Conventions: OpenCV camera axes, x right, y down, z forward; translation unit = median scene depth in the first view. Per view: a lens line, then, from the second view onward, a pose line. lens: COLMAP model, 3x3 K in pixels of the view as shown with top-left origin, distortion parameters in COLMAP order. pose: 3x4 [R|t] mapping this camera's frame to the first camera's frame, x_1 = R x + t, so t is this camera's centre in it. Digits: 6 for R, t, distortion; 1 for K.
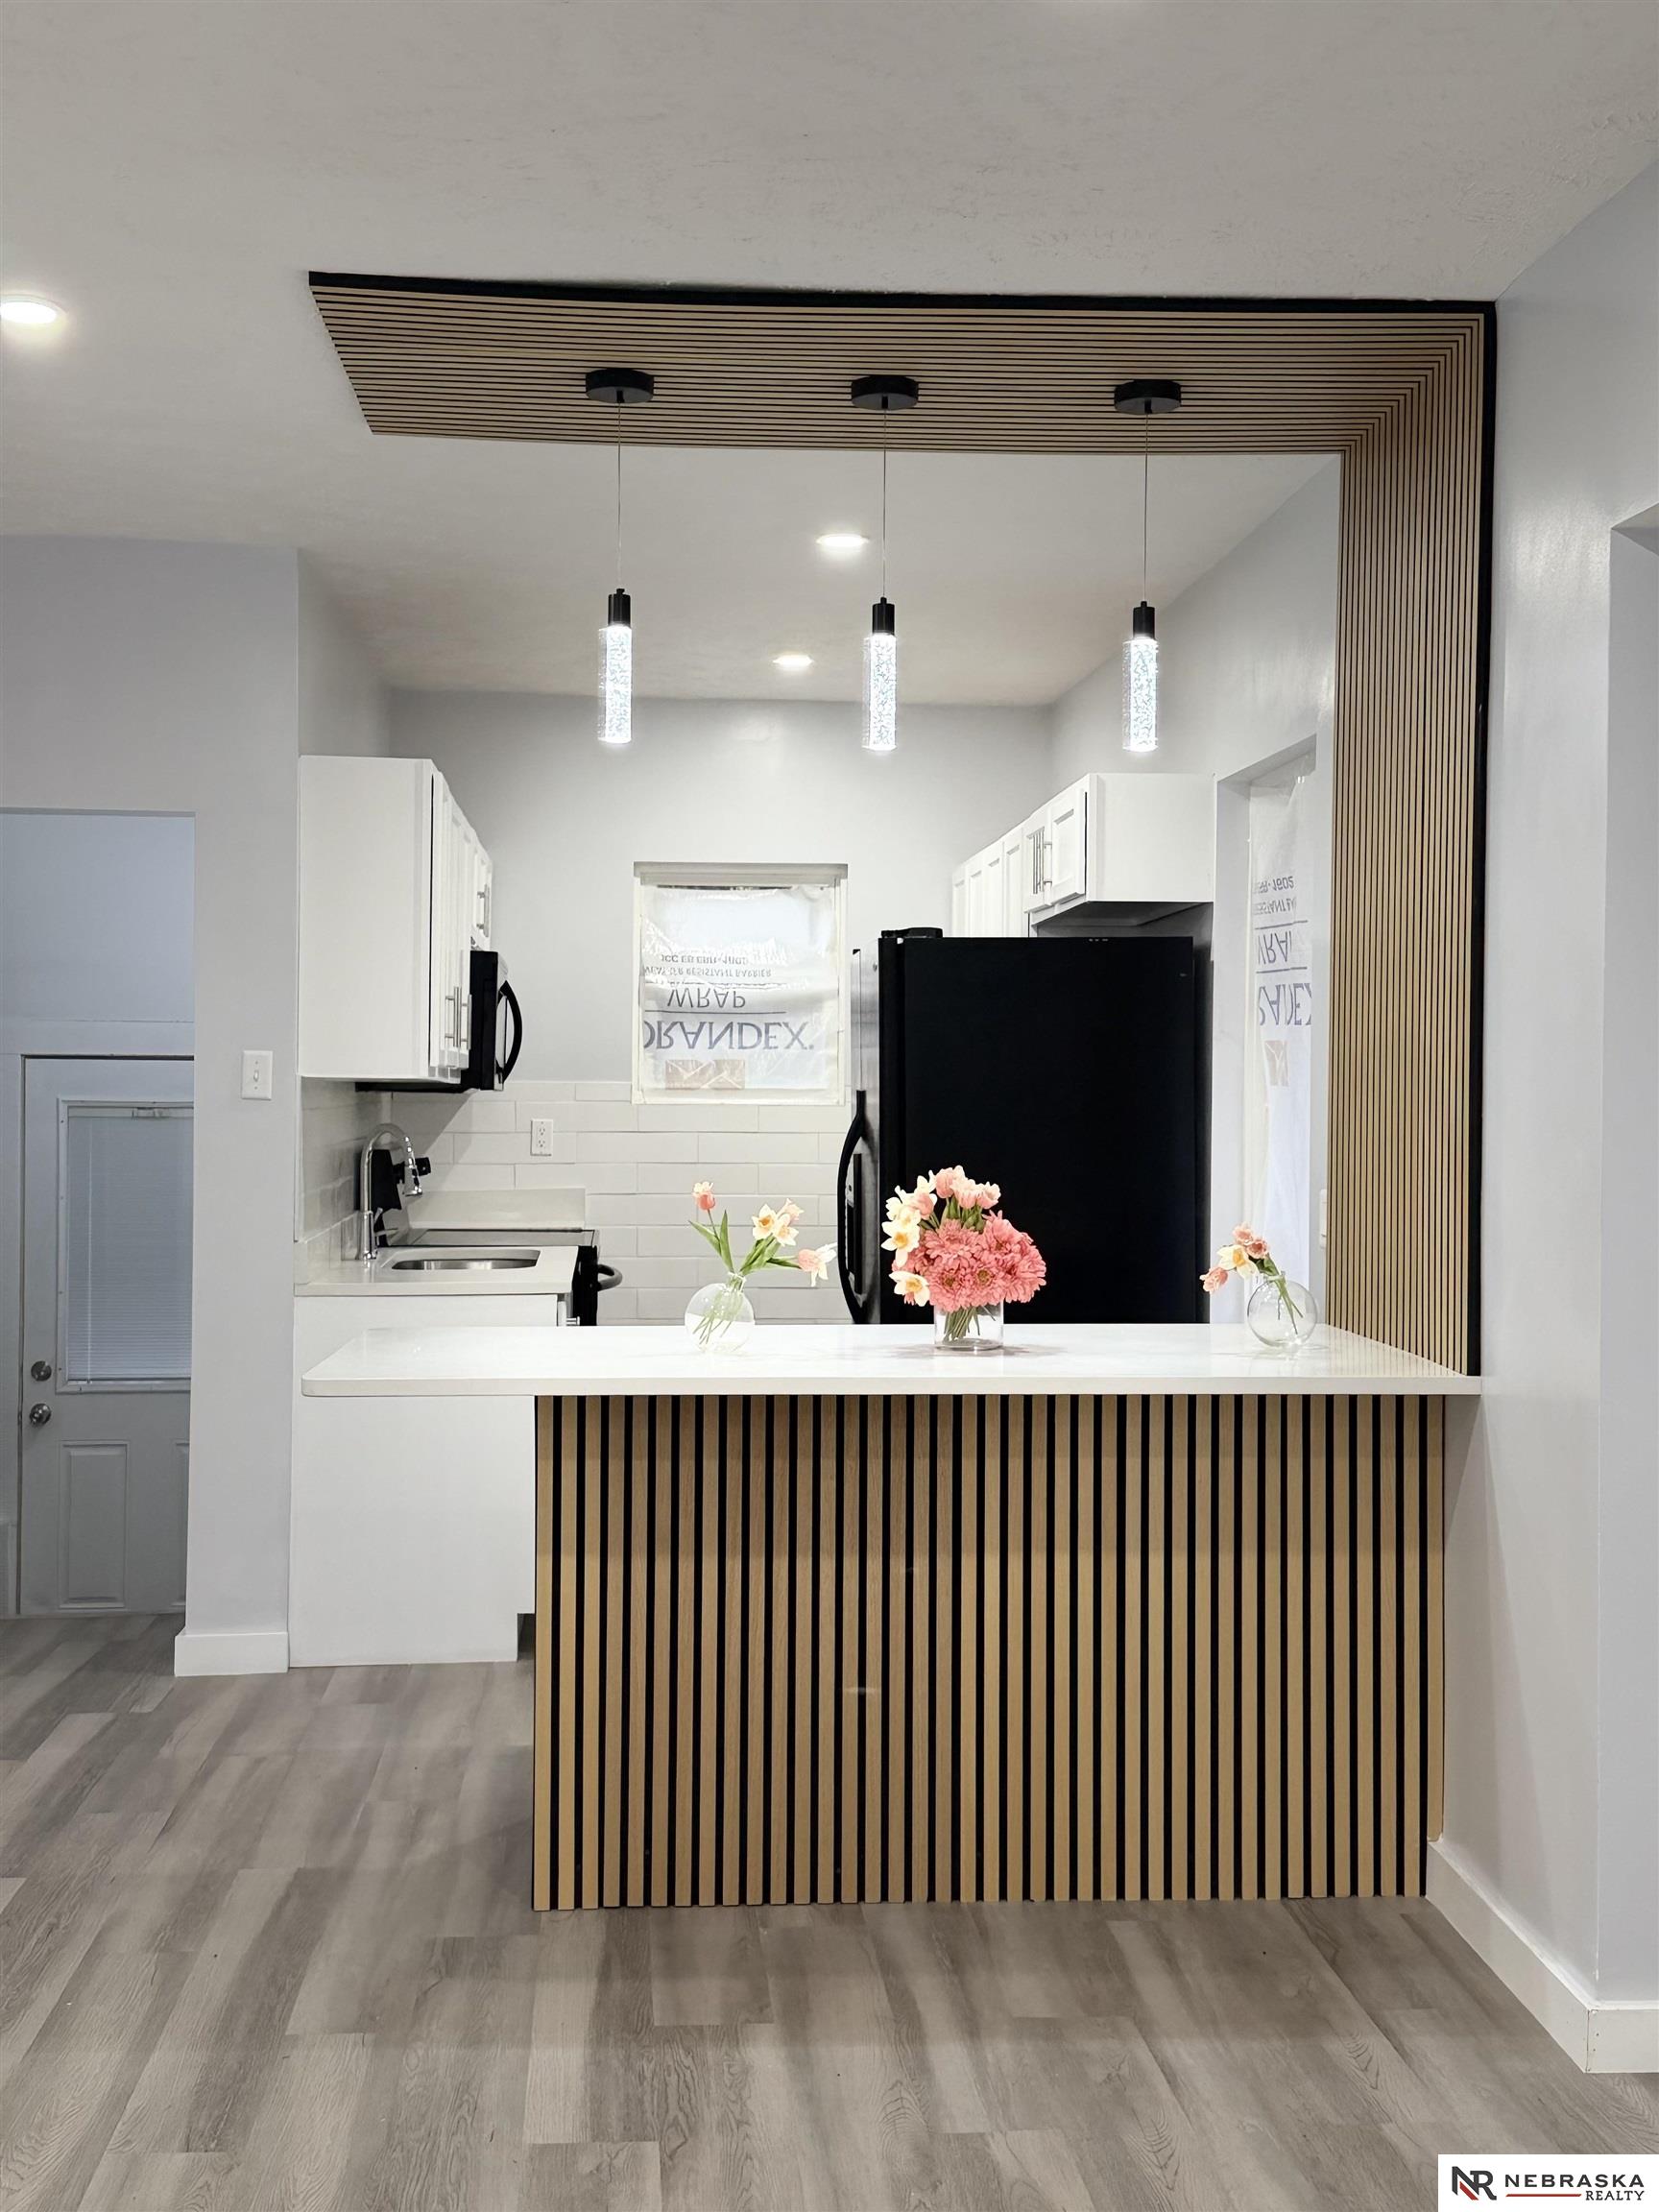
lens RADIAL K [[2514.2, 0, 829.5], [0, 2514.2, 1106.0], [0, 0, 1]] dist [0.176777, -0.341810]
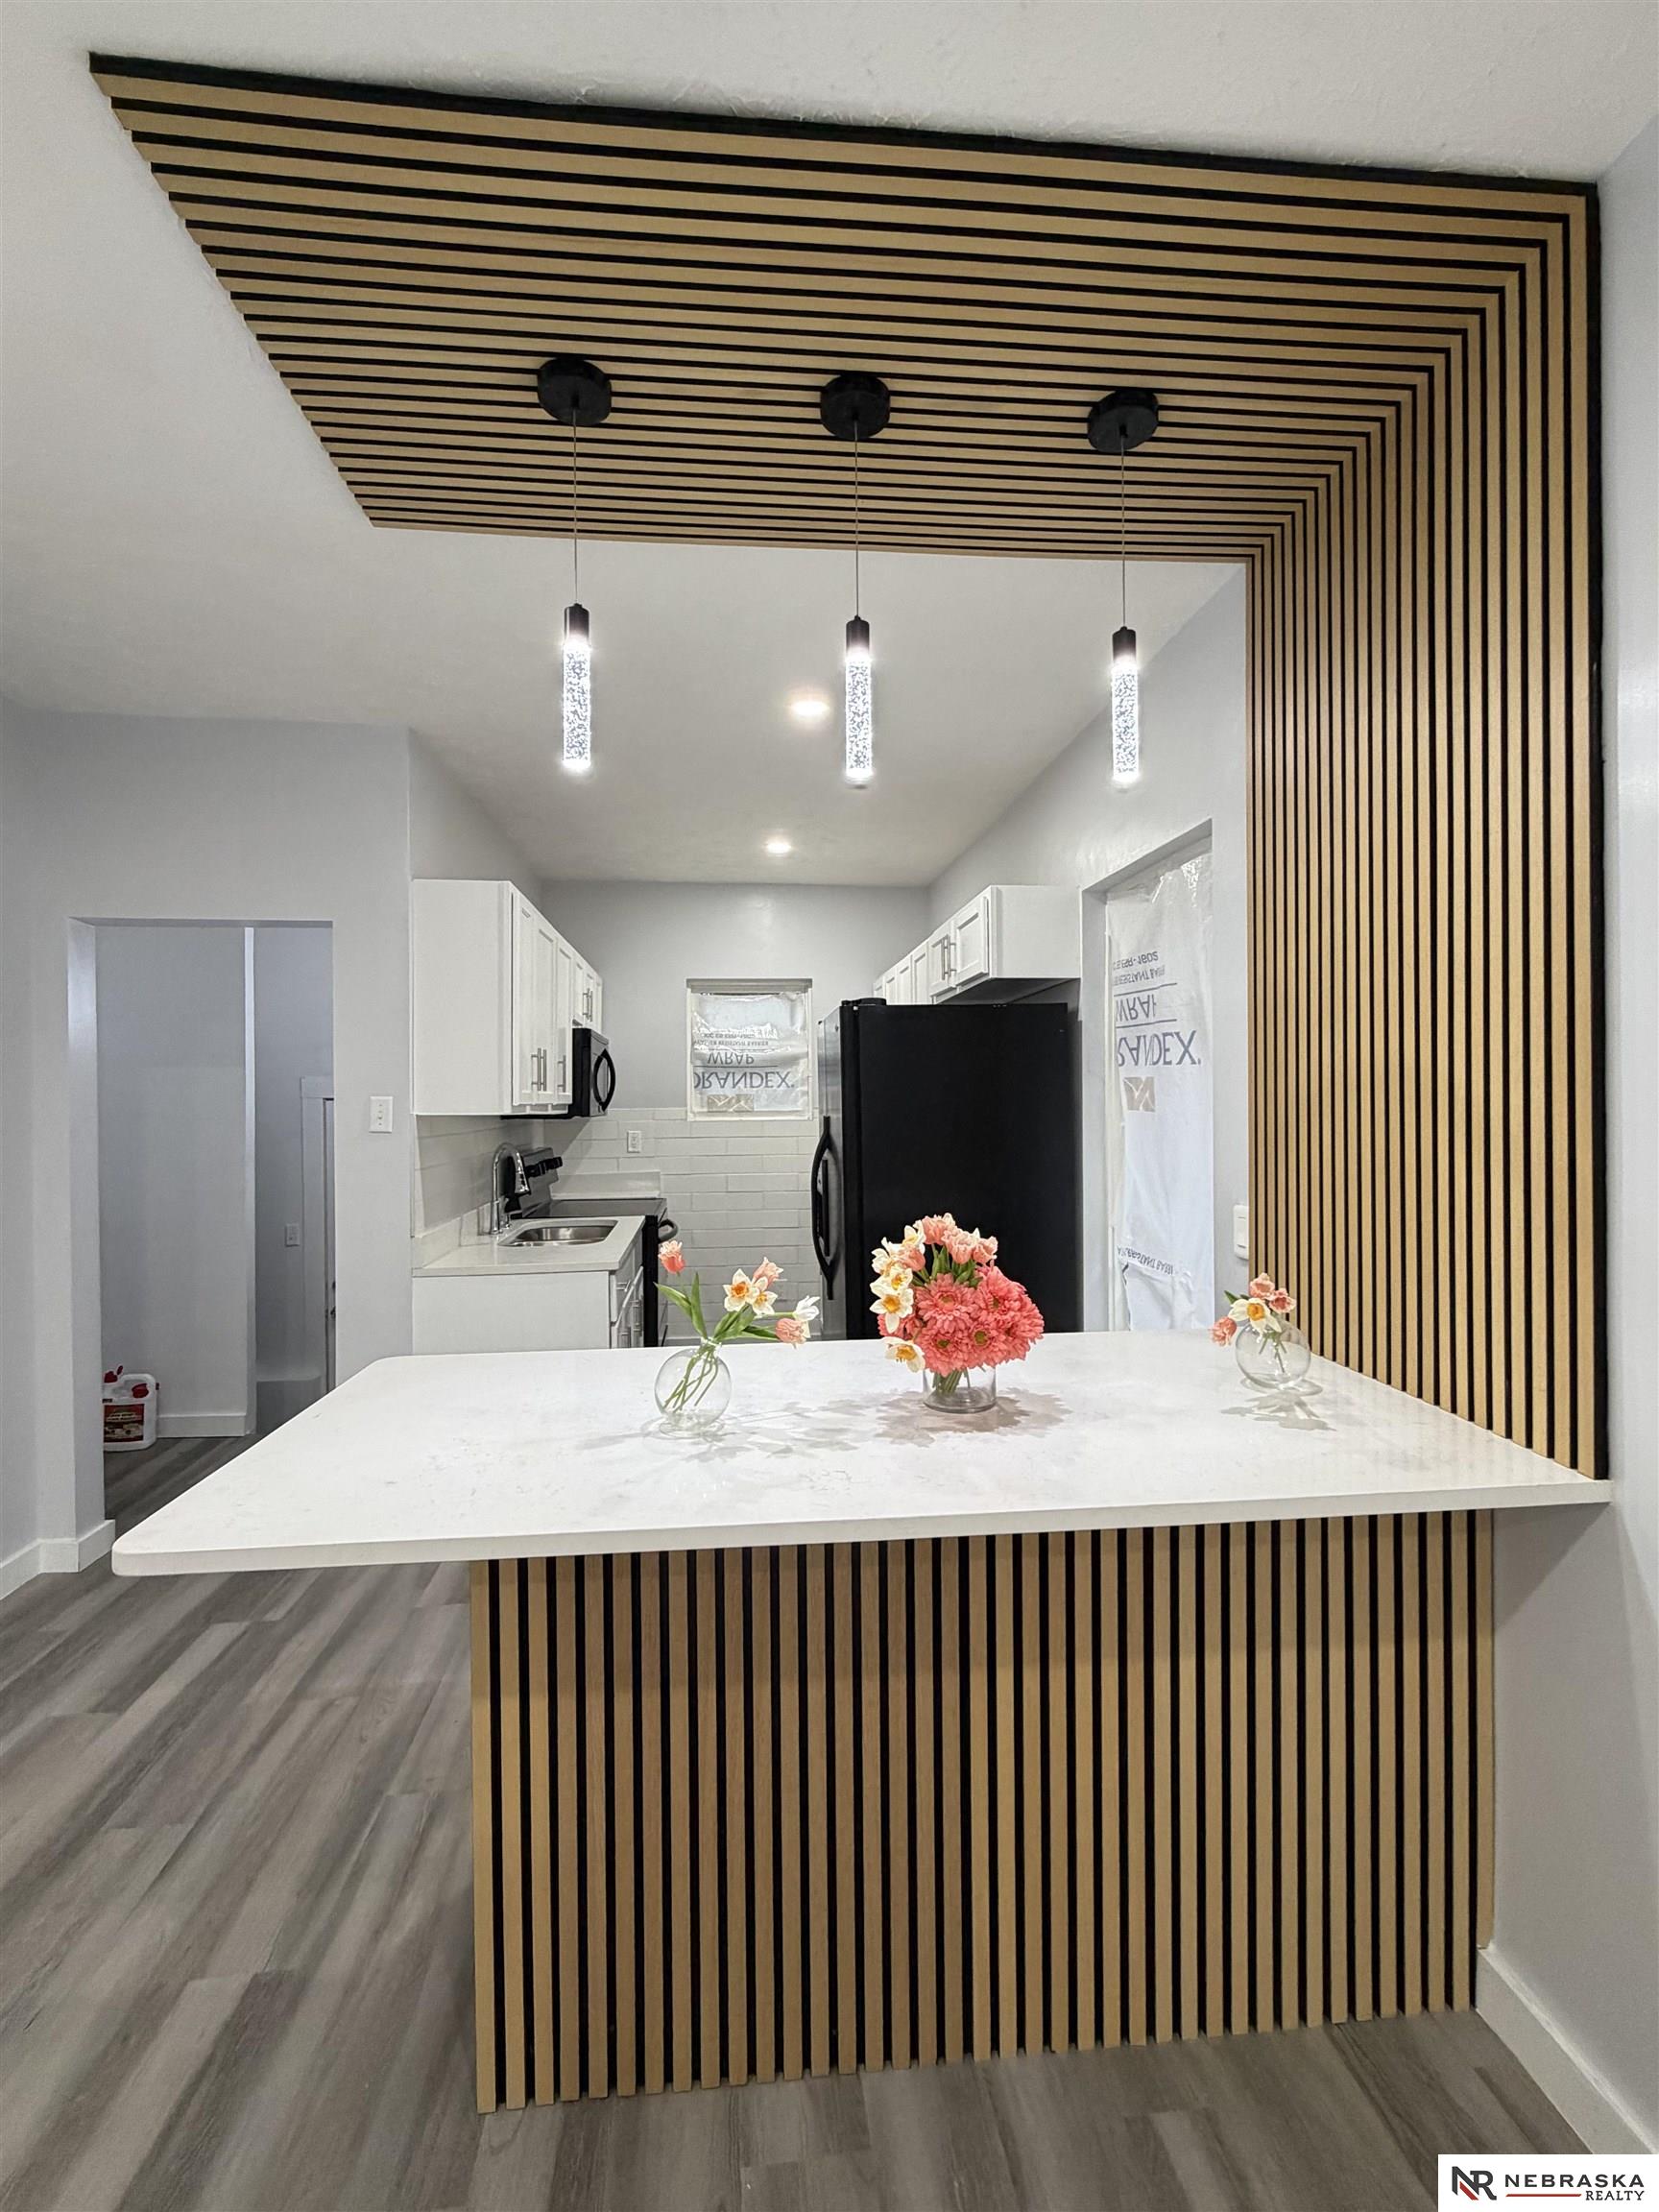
lens RADIAL K [[975.1, 0, 829.5], [0, 975.1, 1106.0], [0, 0, 1]] dist [0.000913, 0.000110]
pose [[0.999462, -0.015654, 0.028835, -0.002665], [0.015693, 0.999876, -0.001126, -0.016156], [-0.028814, 0.001578, 0.999584, 0.620380]]
